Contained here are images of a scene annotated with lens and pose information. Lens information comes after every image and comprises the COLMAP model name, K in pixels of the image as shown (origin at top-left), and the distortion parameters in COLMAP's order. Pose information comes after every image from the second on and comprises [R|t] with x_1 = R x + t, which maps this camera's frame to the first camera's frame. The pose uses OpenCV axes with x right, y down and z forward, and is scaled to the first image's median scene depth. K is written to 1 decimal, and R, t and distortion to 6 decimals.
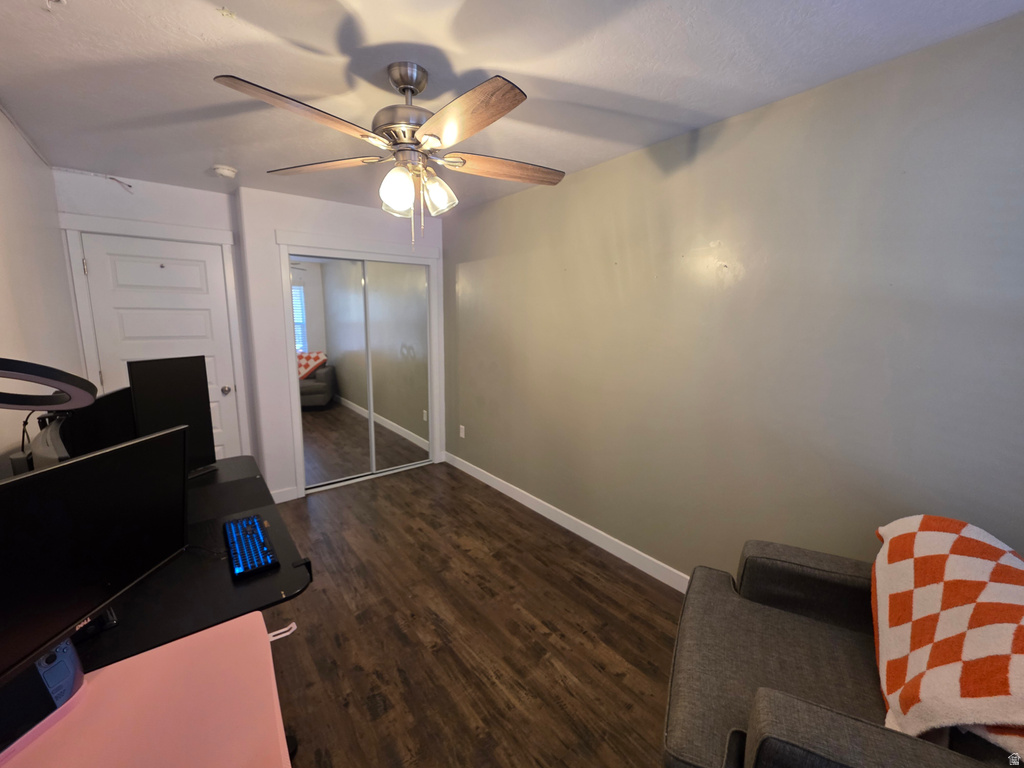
lens RADIAL K [[410.9, 0, 514.6], [0, 410.9, 382.7], [0, 0, 1]] dist [0.000222, 0.003547]
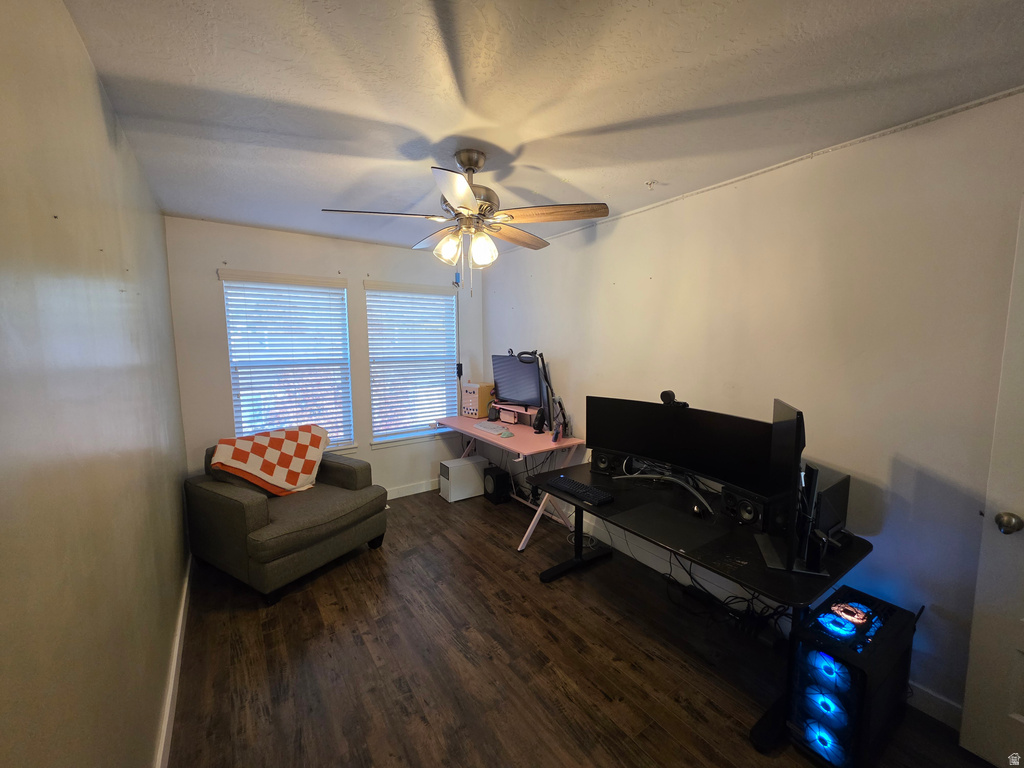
lens RADIAL K [[410.9, 0, 514.6], [0, 410.9, 382.7], [0, 0, 1]] dist [0.000222, 0.003547]
pose [[-0.998108, -0.011744, 0.060351, -0.365783], [0.004366, 0.965570, 0.260108, -0.315607], [-0.061328, 0.259880, -0.963692, 1.813319]]
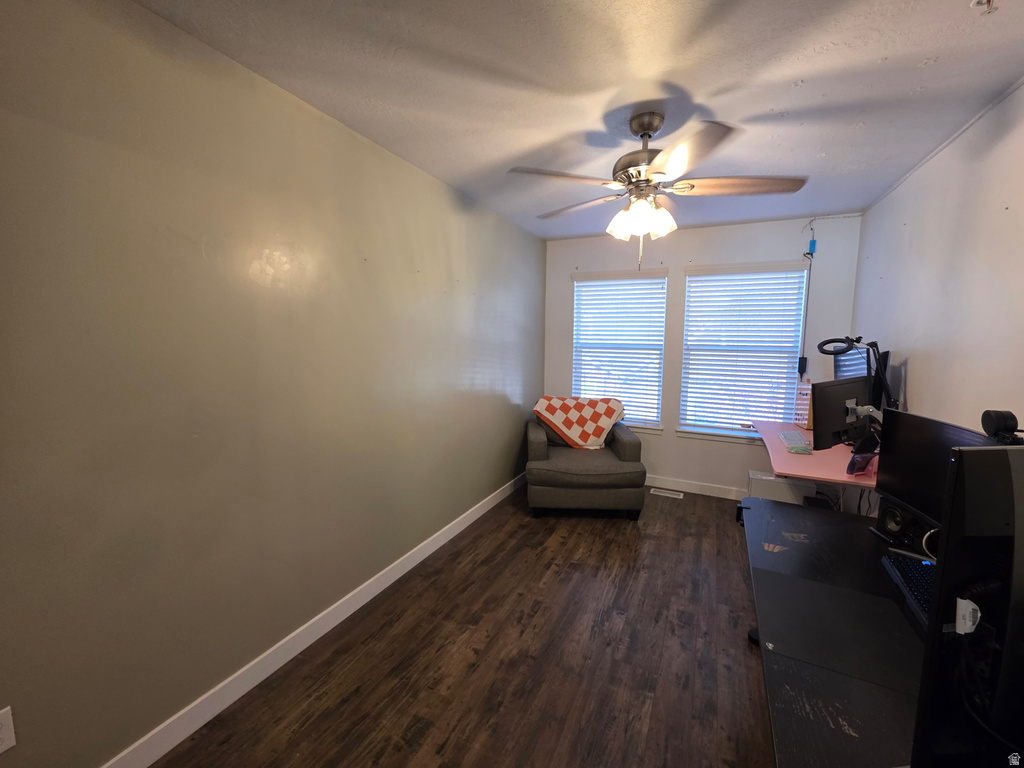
lens RADIAL K [[410.9, 0, 514.6], [0, 410.9, 382.7], [0, 0, 1]] dist [0.000222, 0.003547]
pose [[-0.426697, -0.115077, 0.897044, -0.954514], [0.126638, 0.974497, 0.185251, -0.217194], [-0.895485, 0.192646, -0.401242, 1.496480]]
